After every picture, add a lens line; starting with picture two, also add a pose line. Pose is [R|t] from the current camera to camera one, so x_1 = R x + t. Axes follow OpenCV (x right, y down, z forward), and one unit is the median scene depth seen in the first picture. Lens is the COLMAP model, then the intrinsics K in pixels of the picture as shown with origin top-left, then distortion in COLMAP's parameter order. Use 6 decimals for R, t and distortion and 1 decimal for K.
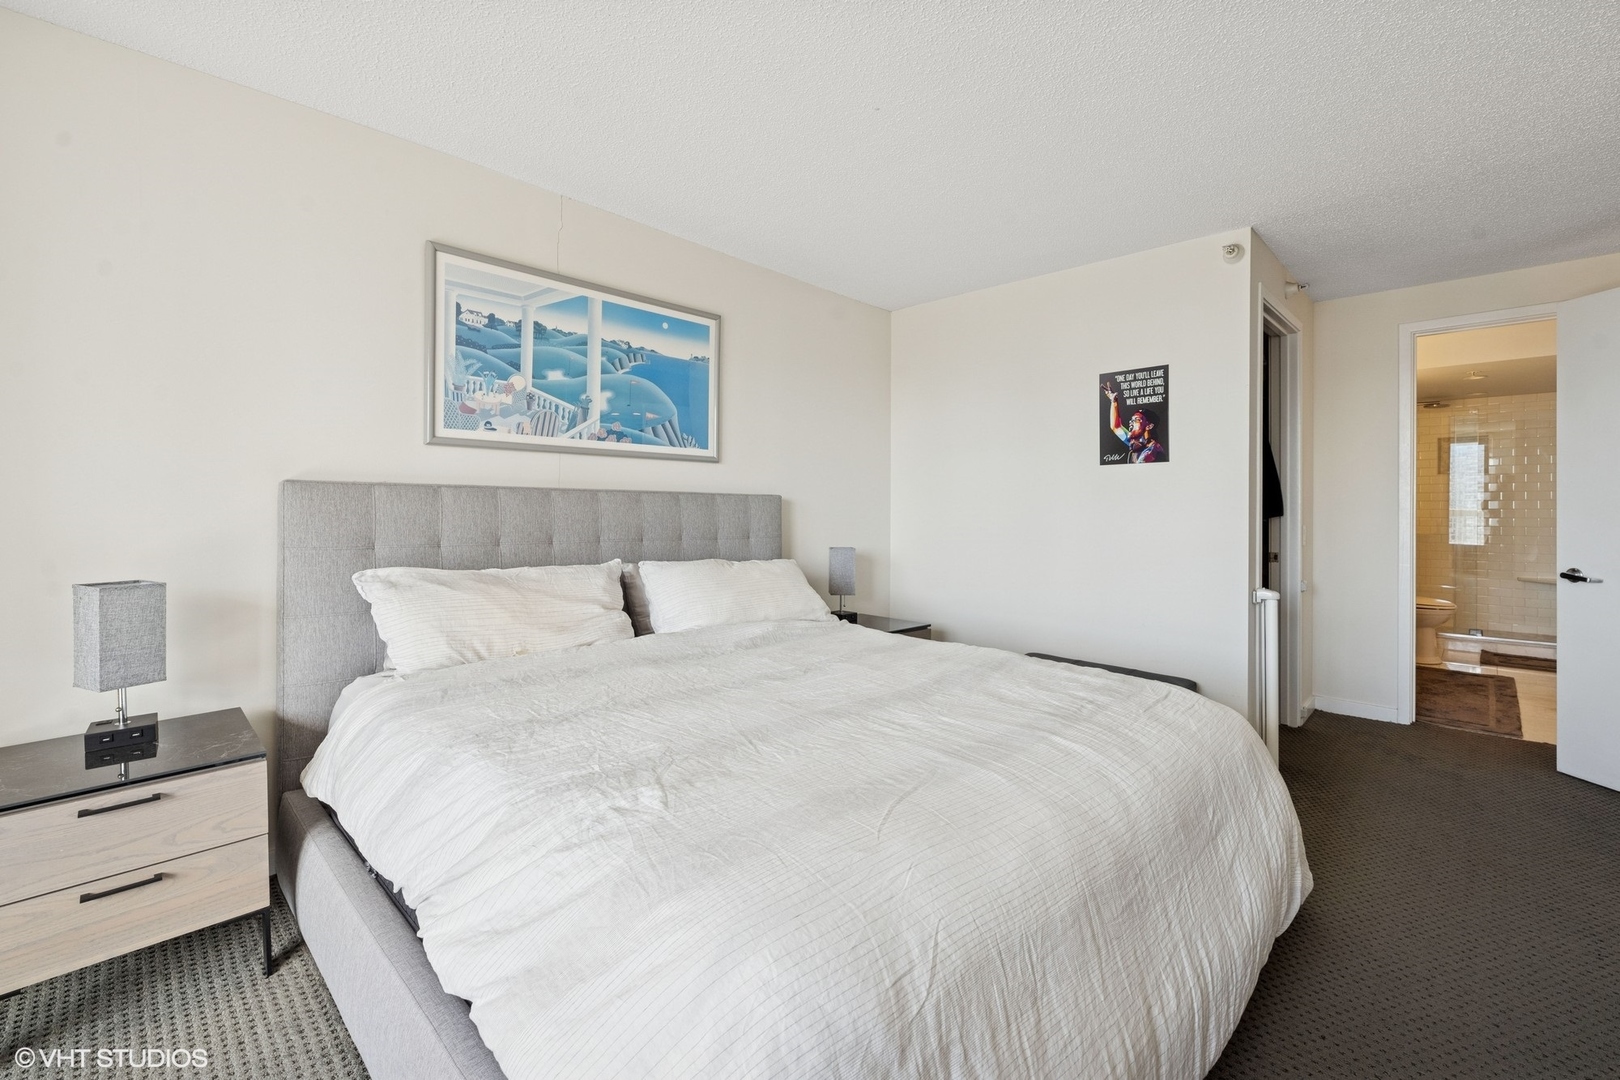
lens RADIAL K [[702.6, 0, 800.3], [0, 702.6, 522.0], [0, 0, 1]] dist [0.002791, 0.000127]
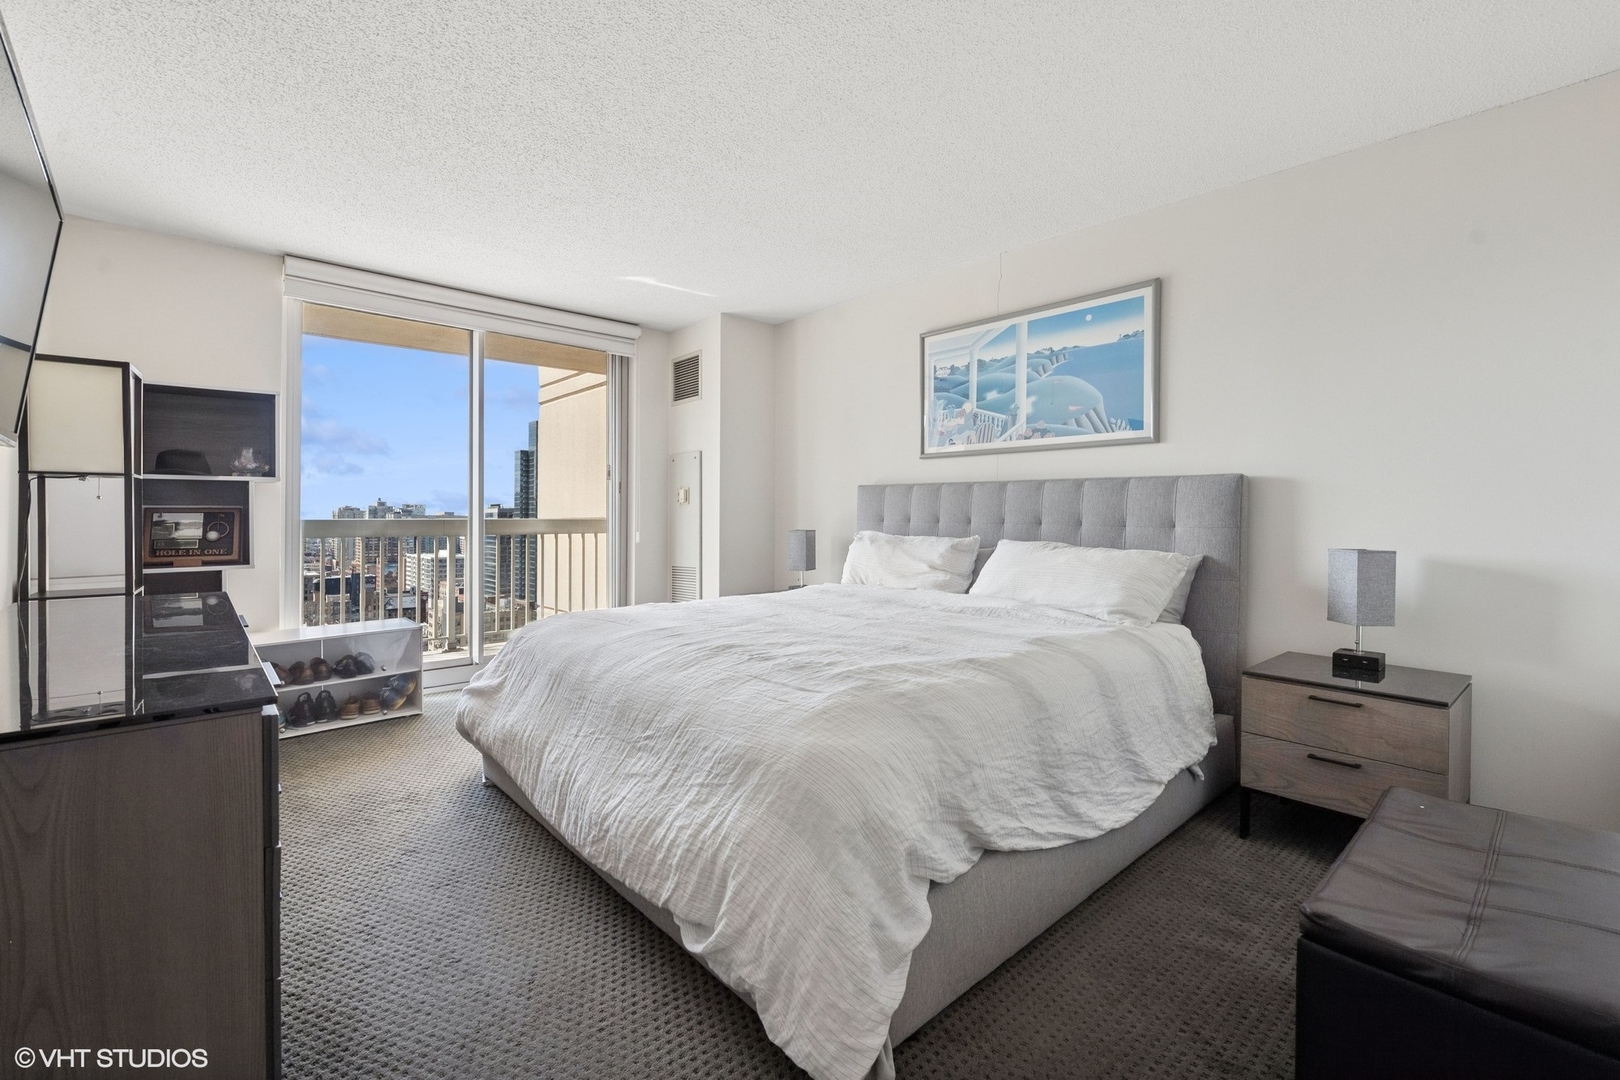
lens RADIAL K [[702.6, 0, 811.4], [0, 702.6, 529.2], [0, 0, 1]] dist [0.002791, 0.000127]
pose [[-0.050991, 0.016804, -0.998558, 0.953135], [-0.022376, 0.999588, 0.017964, 0.023875], [0.998448, 0.023260, -0.050594, 0.719898]]
